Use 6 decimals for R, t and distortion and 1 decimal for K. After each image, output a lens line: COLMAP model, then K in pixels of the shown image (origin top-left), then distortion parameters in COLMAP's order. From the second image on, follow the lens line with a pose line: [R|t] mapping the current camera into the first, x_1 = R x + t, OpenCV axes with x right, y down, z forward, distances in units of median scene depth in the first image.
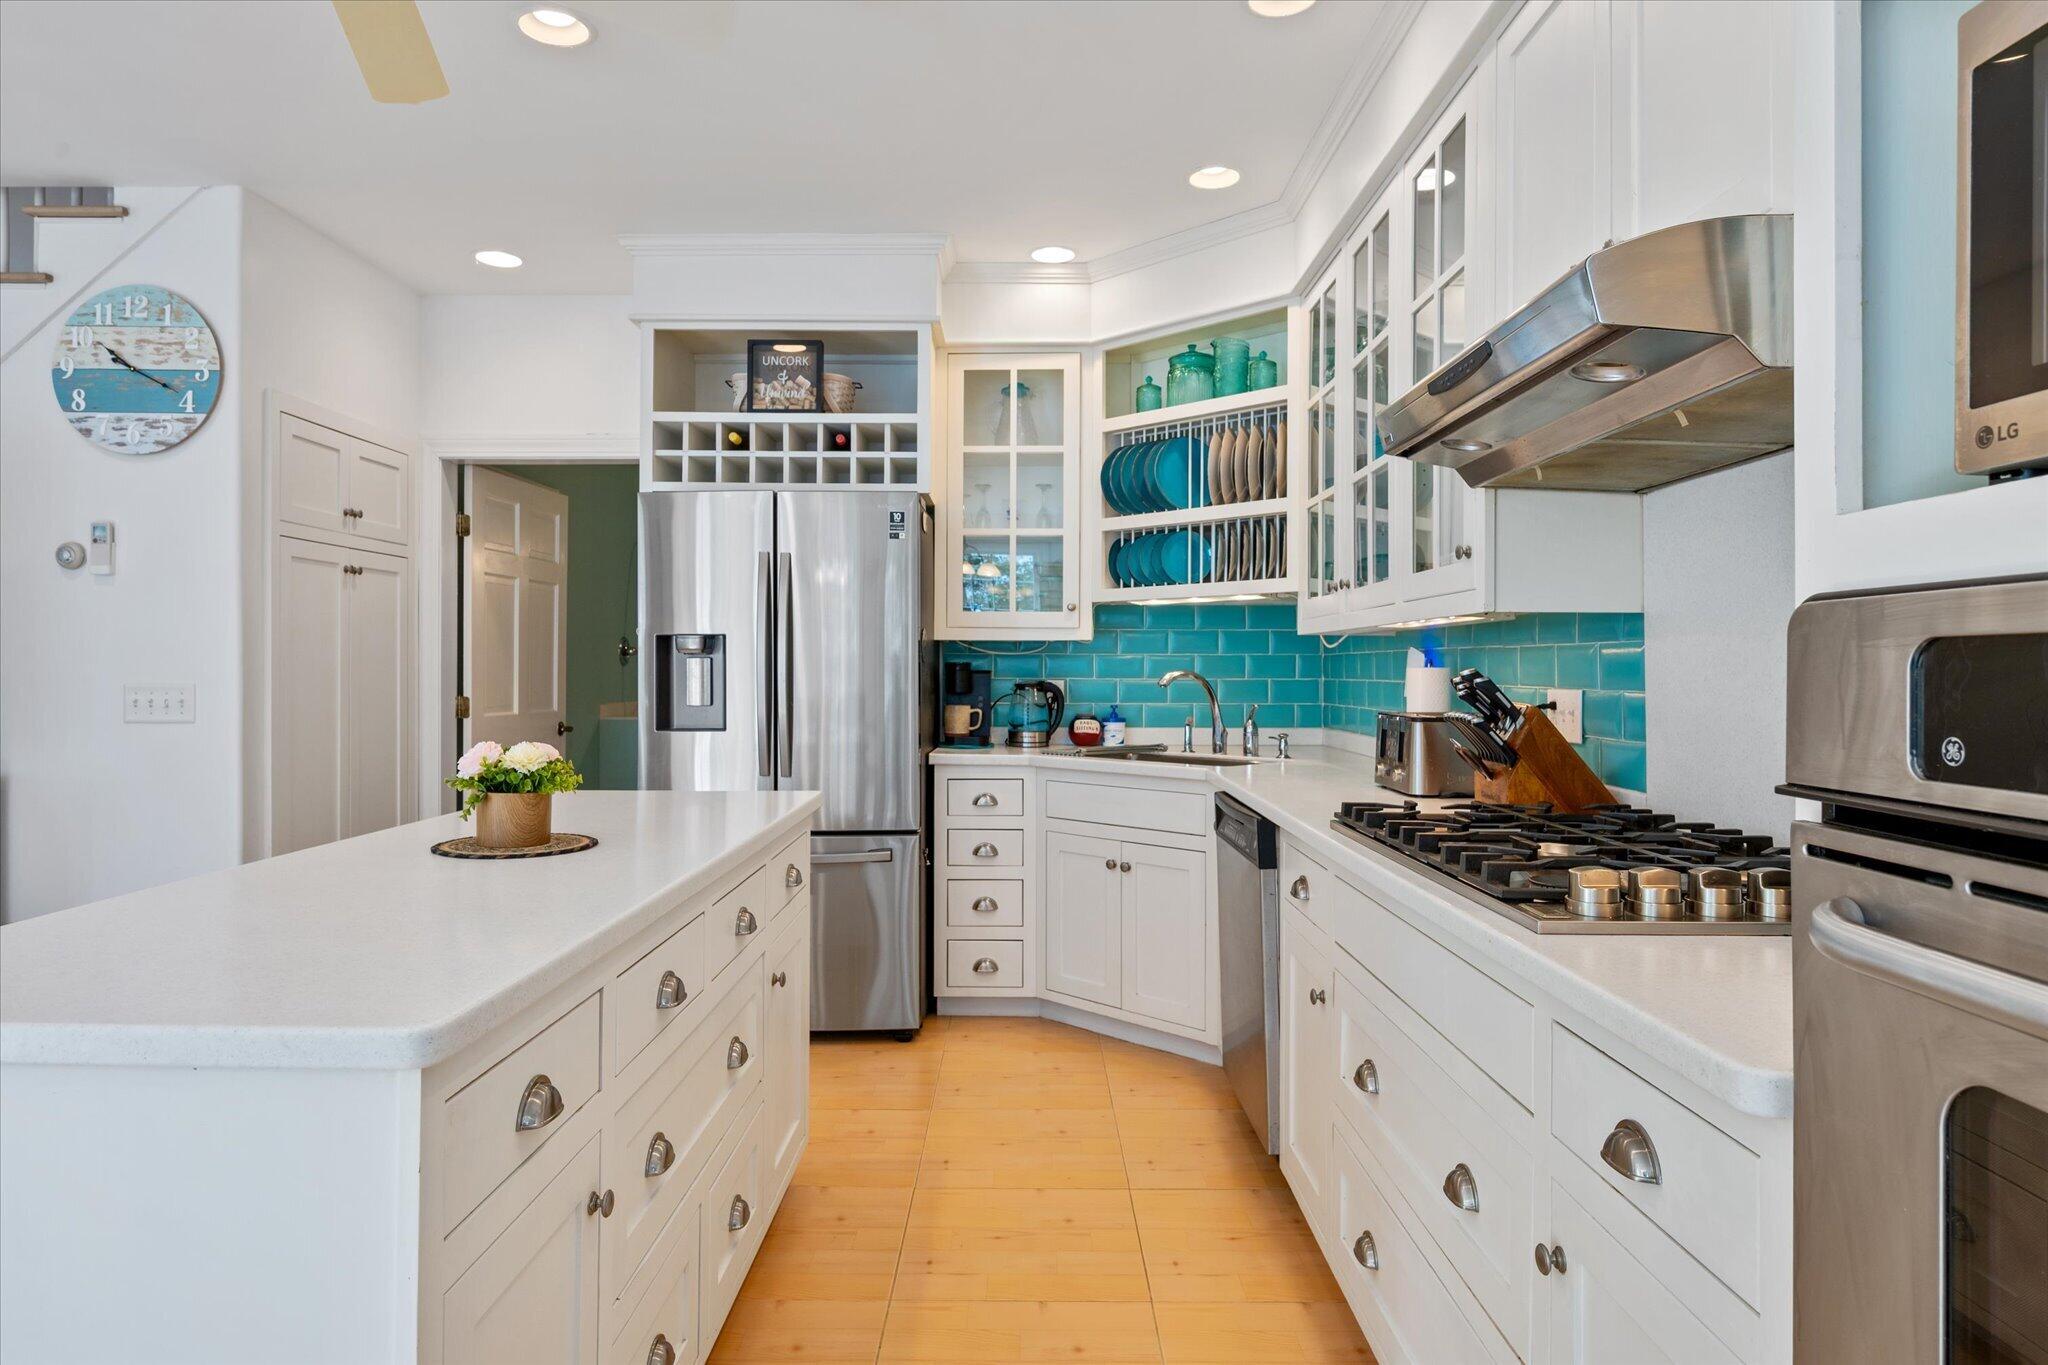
lens RADIAL K [[1229.0, 0, 1025.1], [0, 1229.0, 665.3], [0, 0, 1]] dist [0.037307, 0.000185]
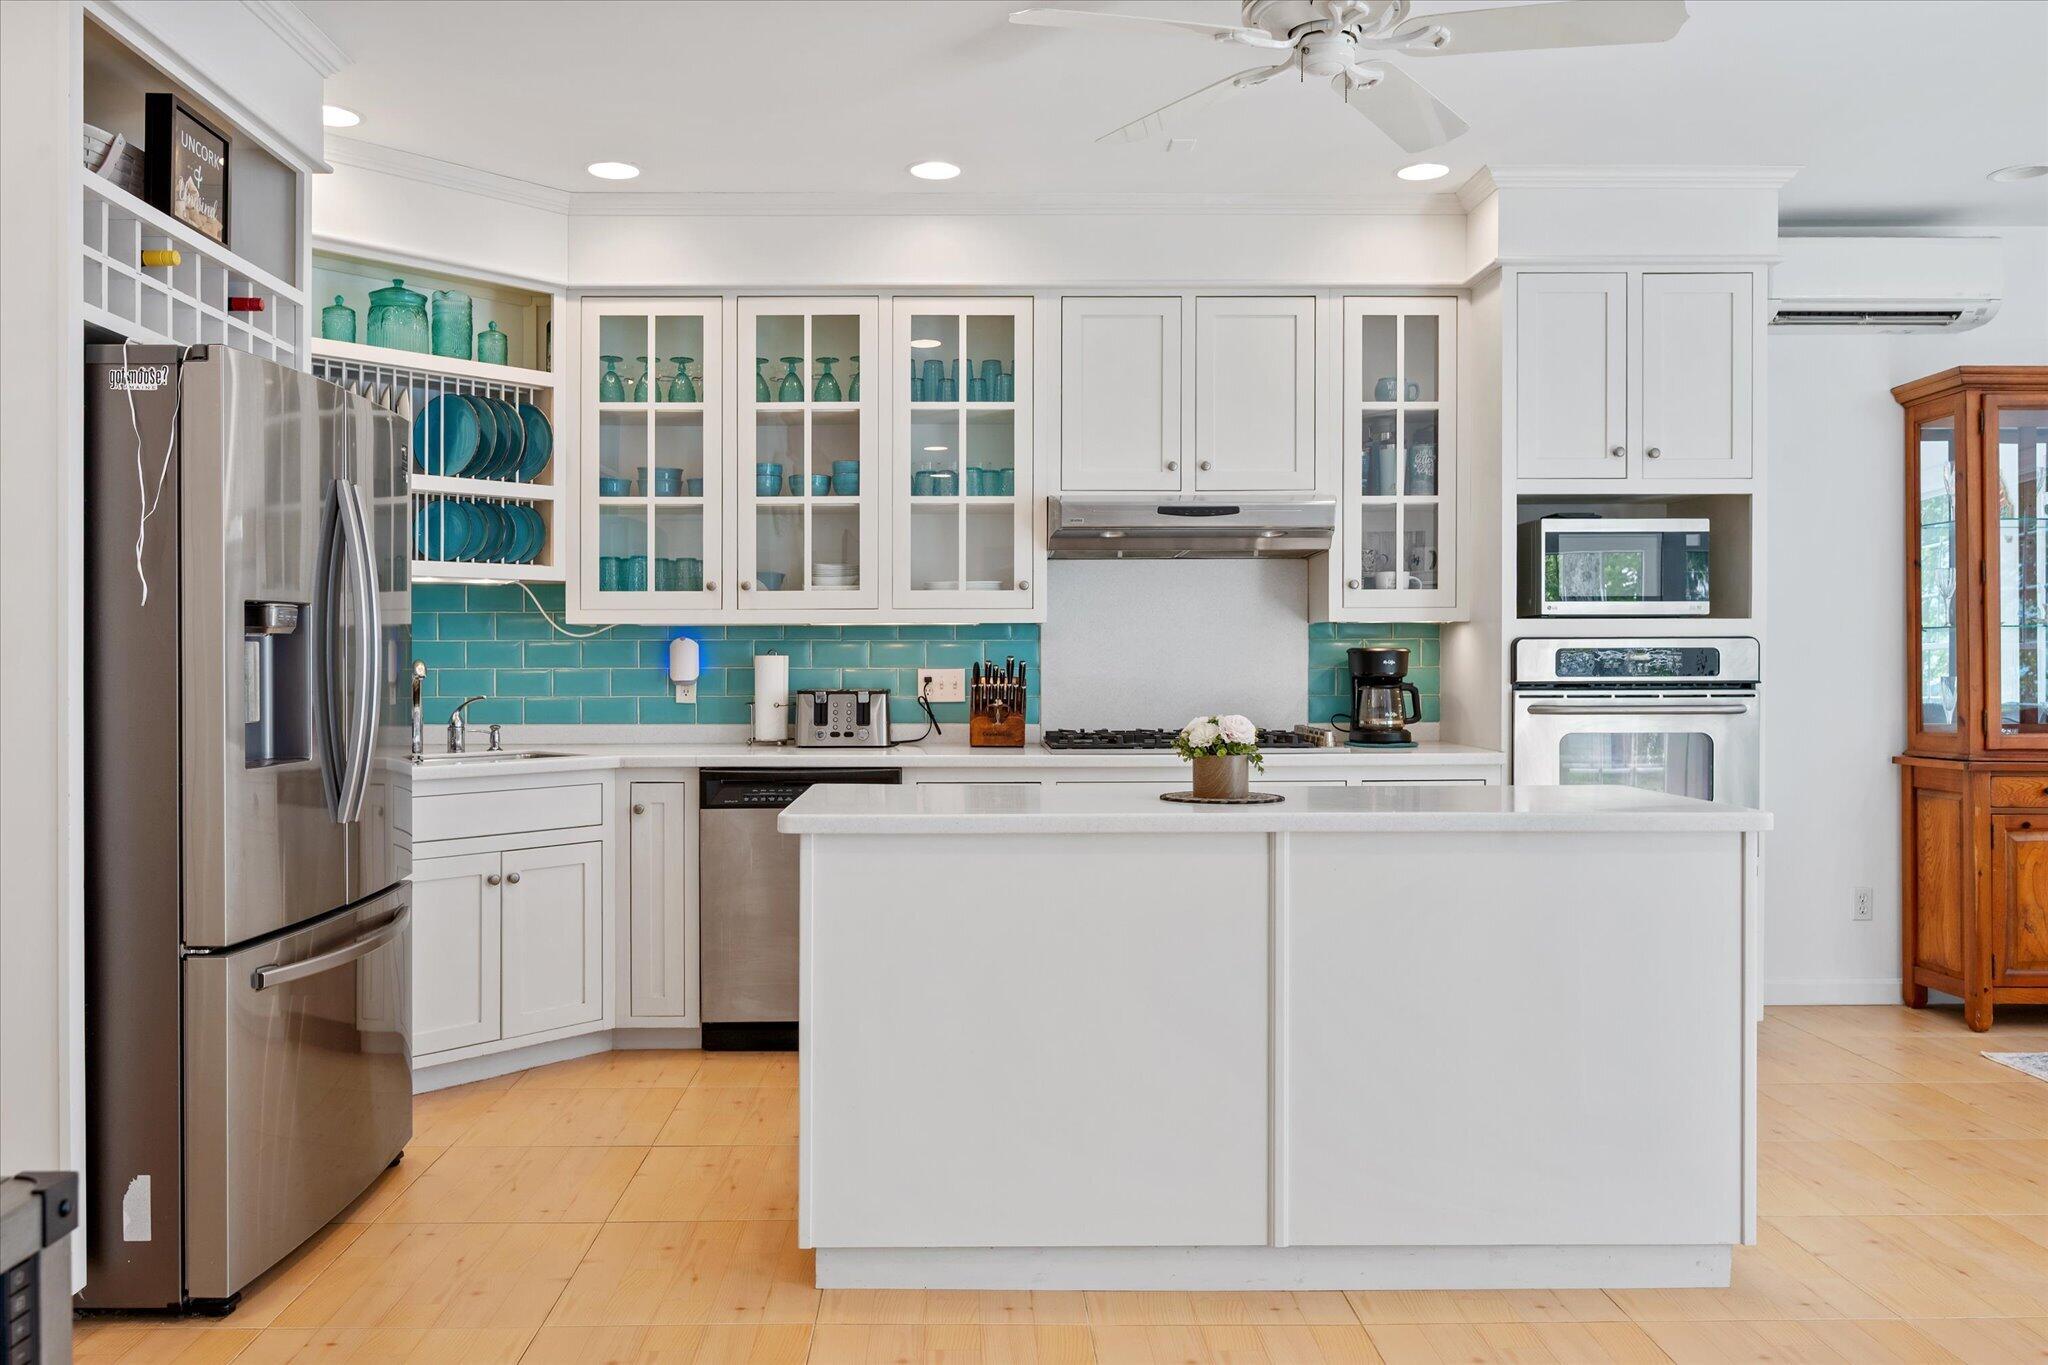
lens RADIAL K [[1545.6, 0, 1013.2], [0, 1545.6, 674.2], [0, 0, 1]] dist [-0.003207, -0.003464]
pose [[-0.036229, -0.006033, 0.999325, -0.967378], [0.000762, 0.999981, 0.006064, 0.007995], [-0.999343, 0.000981, -0.036224, 0.619606]]
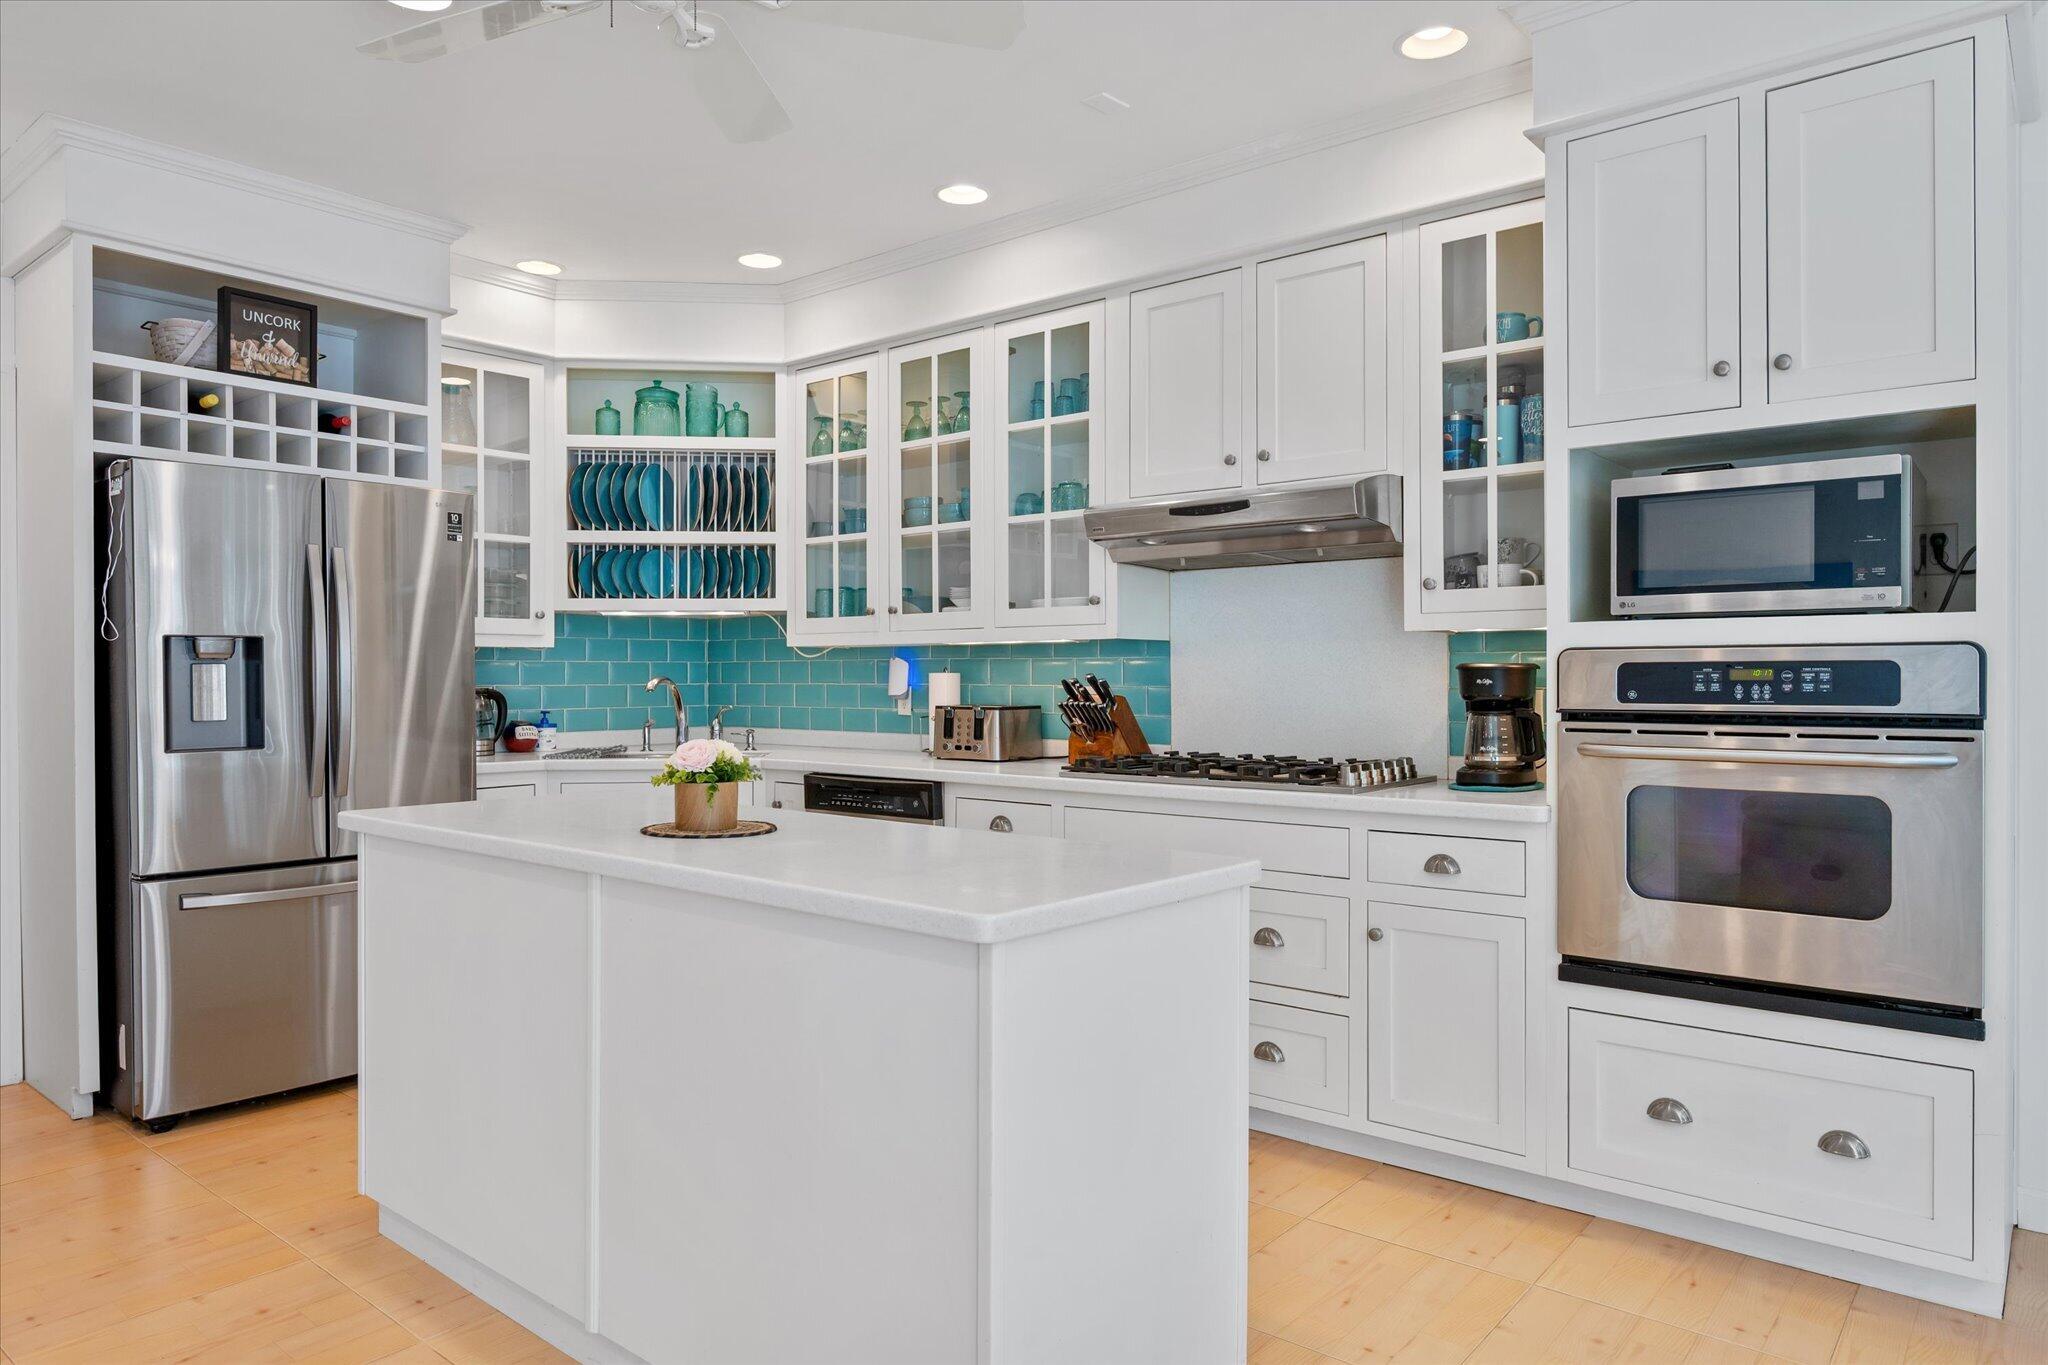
lens RADIAL K [[1329.5, 0, 1034.9], [0, 1329.5, 690.6], [0, 0, 1]] dist [0.008386, 0.001694]
pose [[0.635165, -0.007720, 0.772338, -0.577179], [-0.000767, 0.999943, 0.010626, 0.003631], [-0.772376, -0.007342, 0.635123, -0.015641]]
